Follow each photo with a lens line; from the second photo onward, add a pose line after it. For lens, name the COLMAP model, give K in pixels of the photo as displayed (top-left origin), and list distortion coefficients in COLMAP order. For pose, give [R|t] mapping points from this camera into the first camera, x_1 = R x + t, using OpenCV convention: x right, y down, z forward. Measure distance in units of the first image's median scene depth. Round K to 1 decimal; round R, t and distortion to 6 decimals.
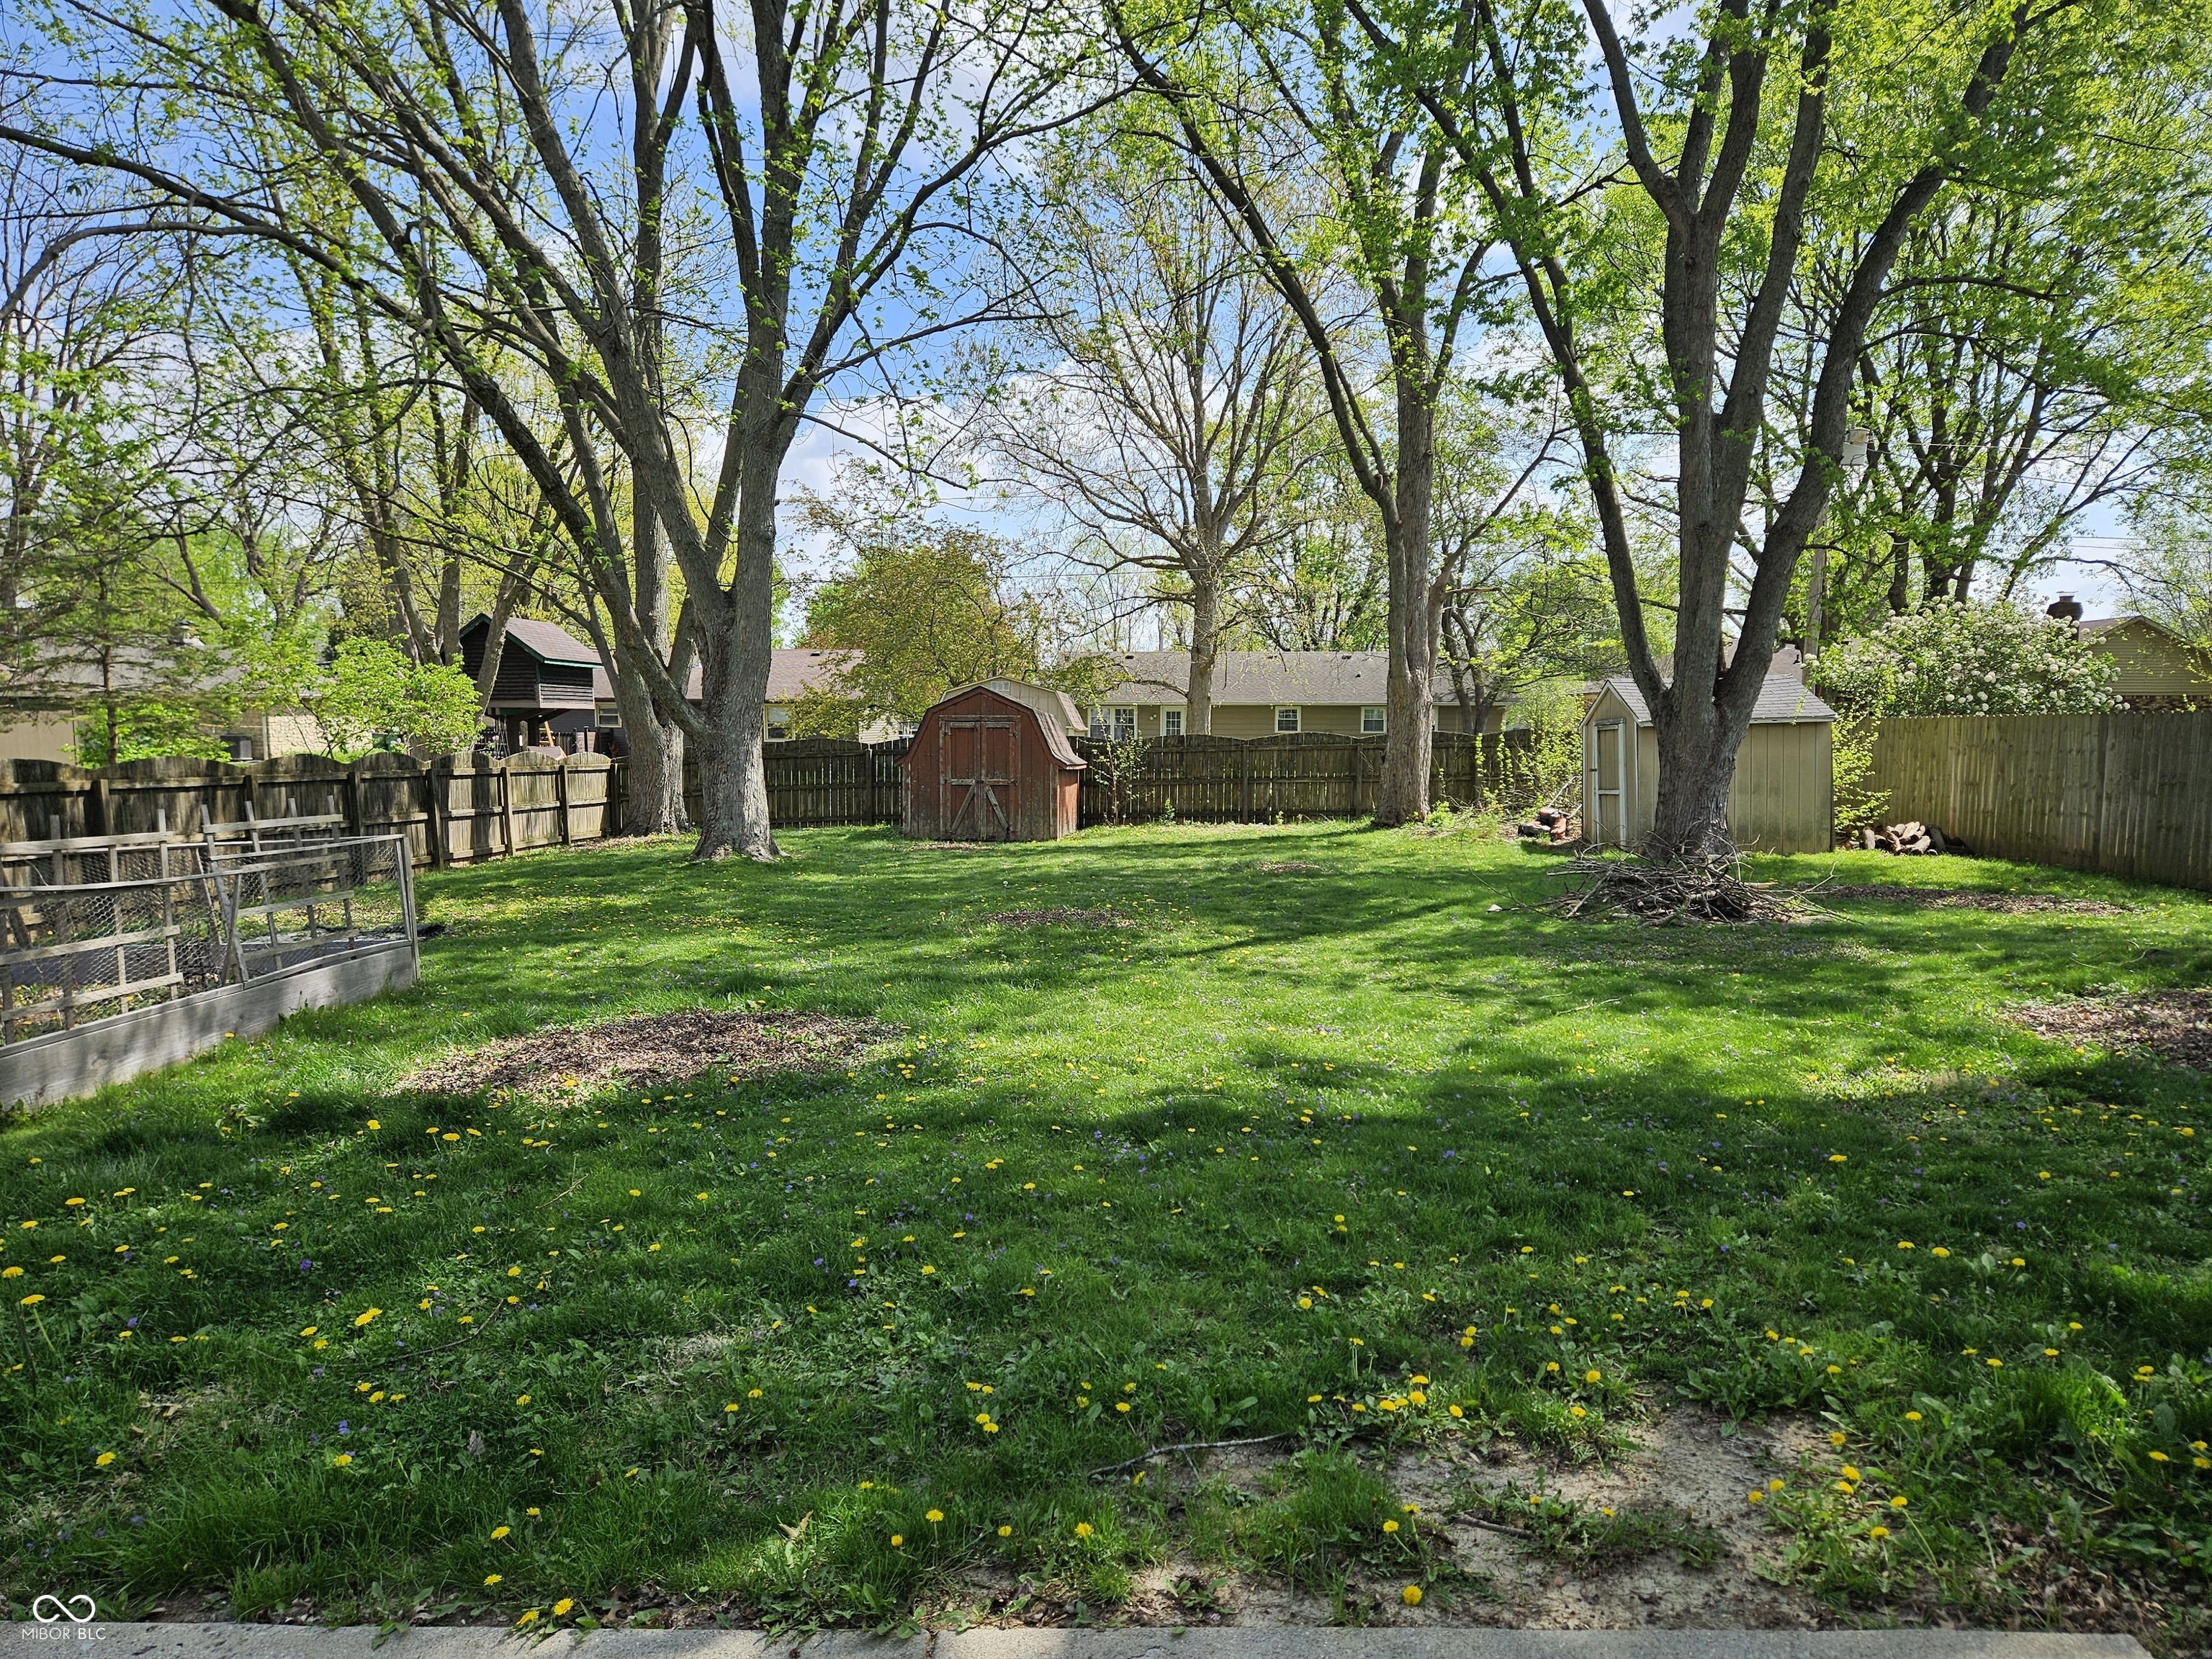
lens RADIAL K [[1445.7, 0, 1114.4], [0, 1445.7, 837.6], [0, 0, 1]] dist [0.102115, -0.109907]
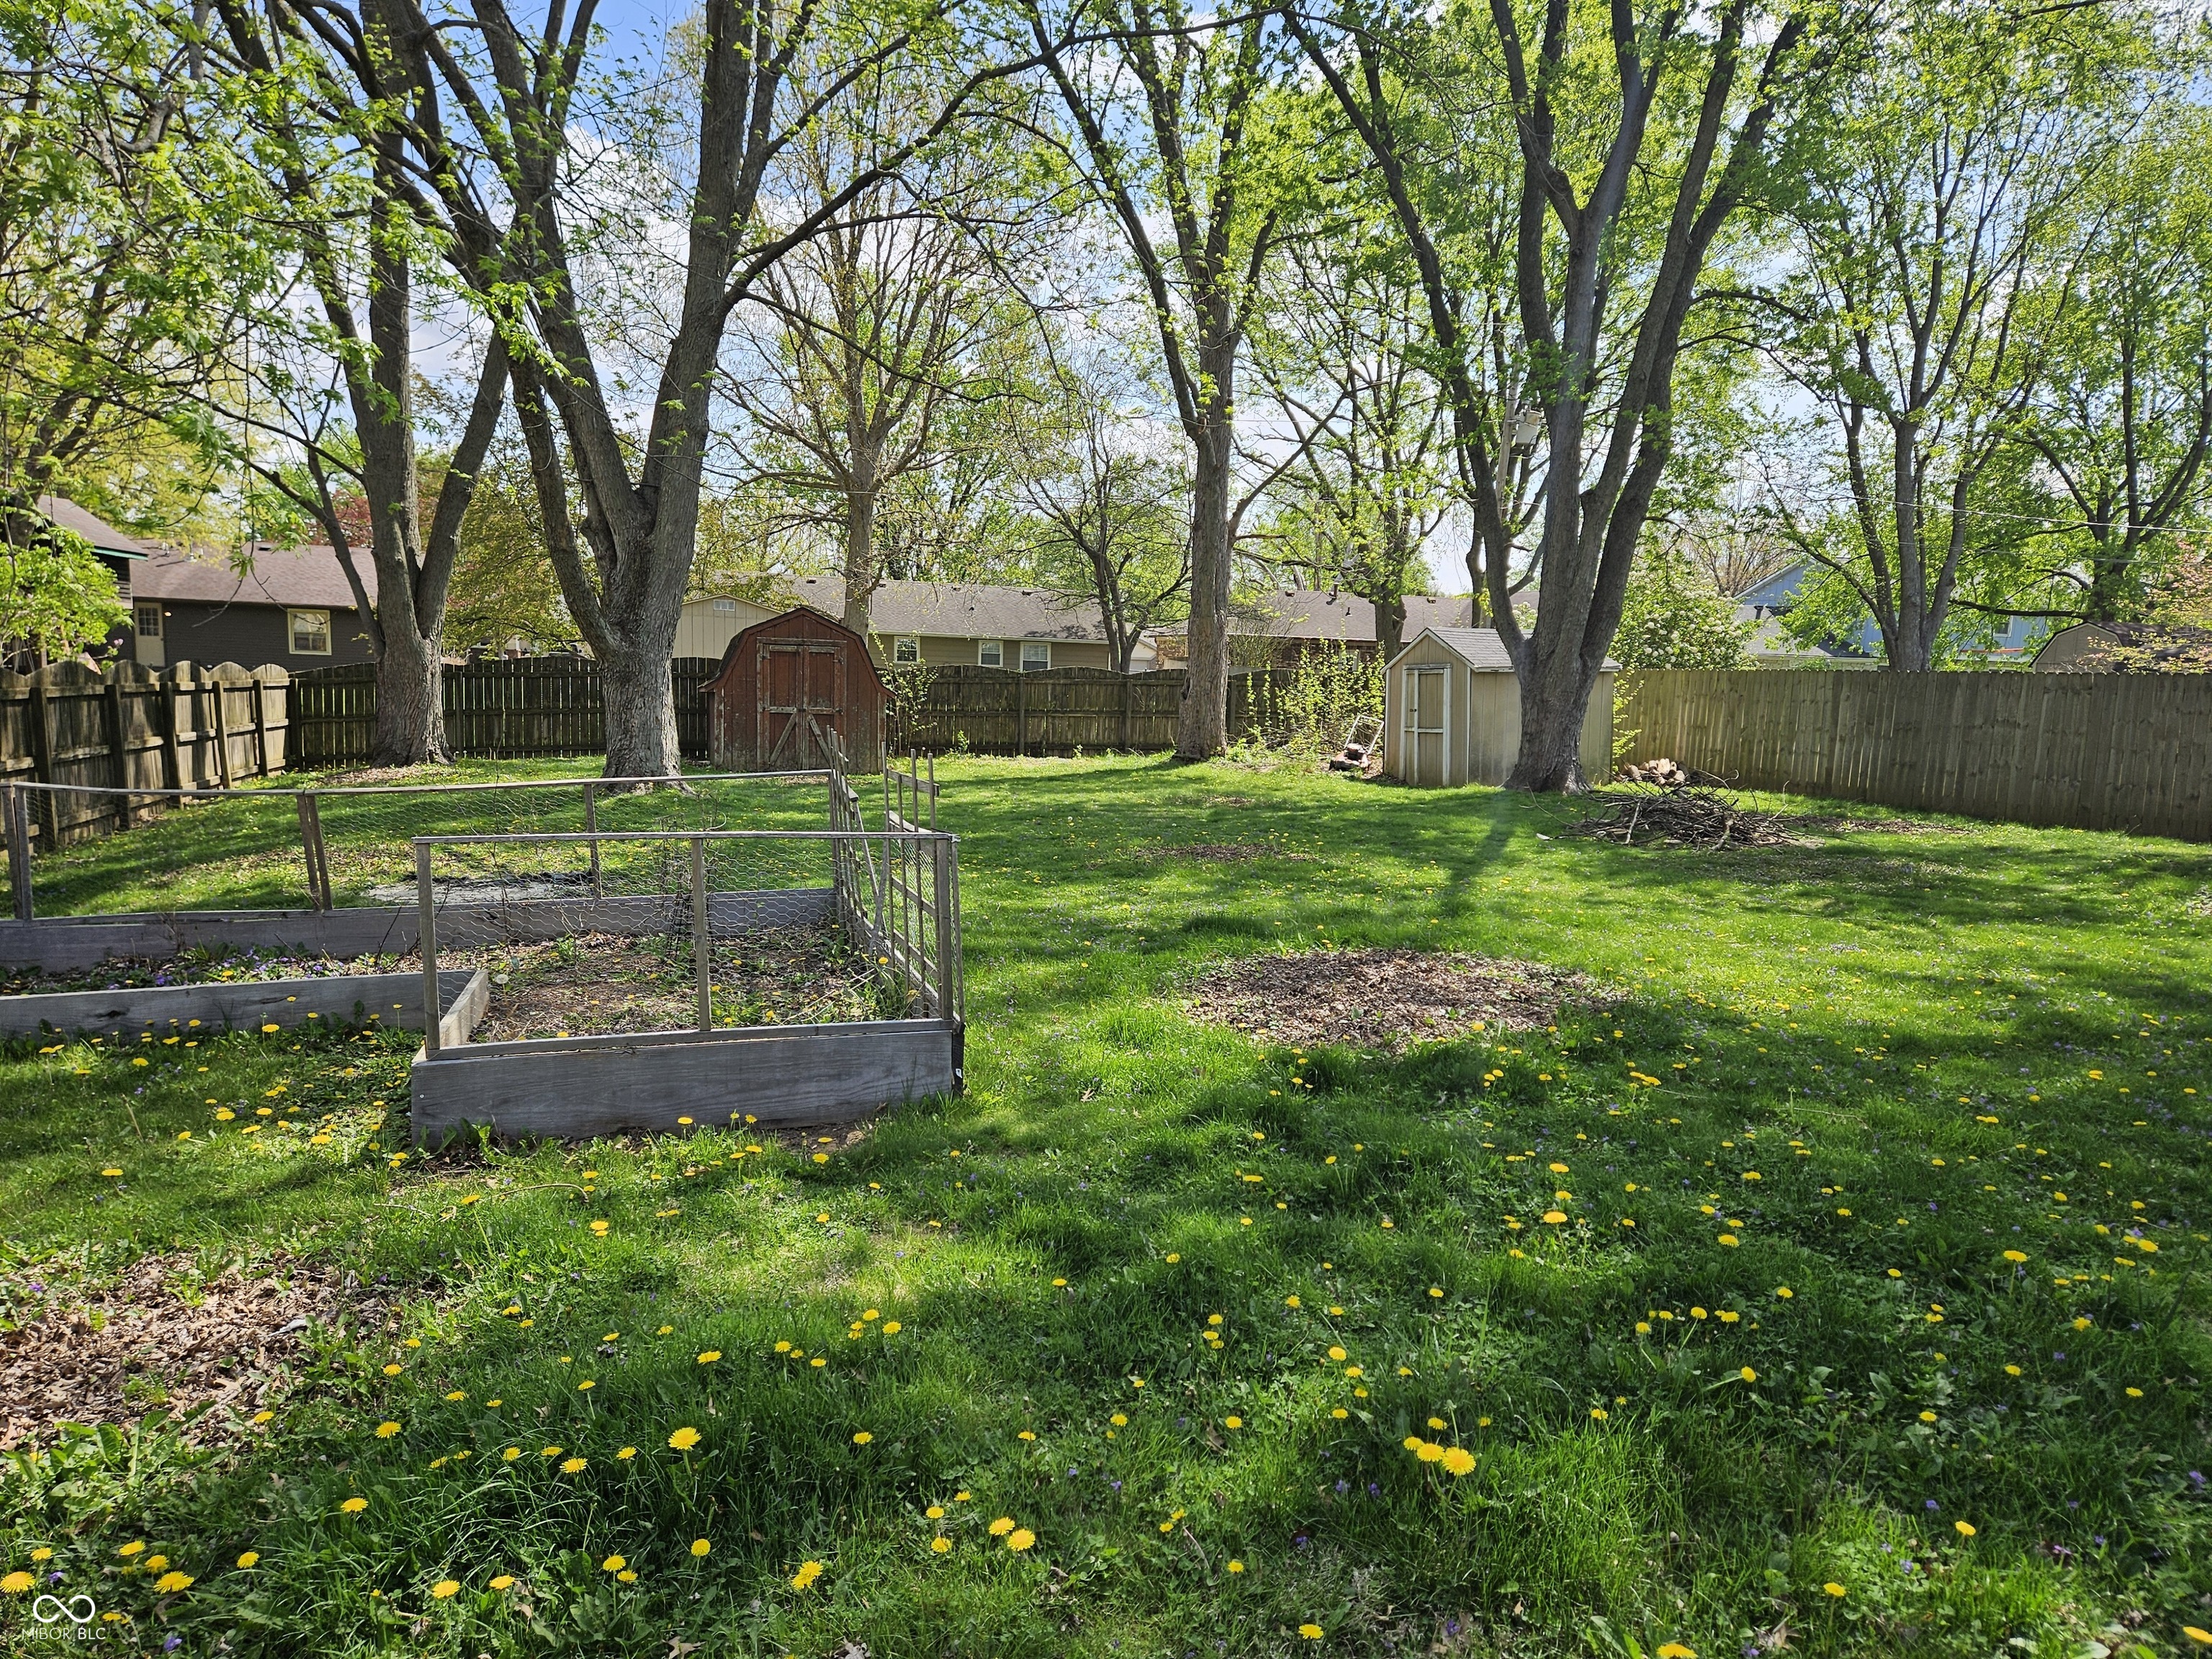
lens RADIAL K [[1445.7, 0, 1114.4], [0, 1445.7, 837.6], [0, 0, 1]] dist [0.102115, -0.109907]
pose [[0.941526, -0.011975, 0.336727, -0.225437], [-0.004096, 0.998888, 0.046977, -0.000902], [-0.336915, -0.045609, 0.940430, 0.035020]]
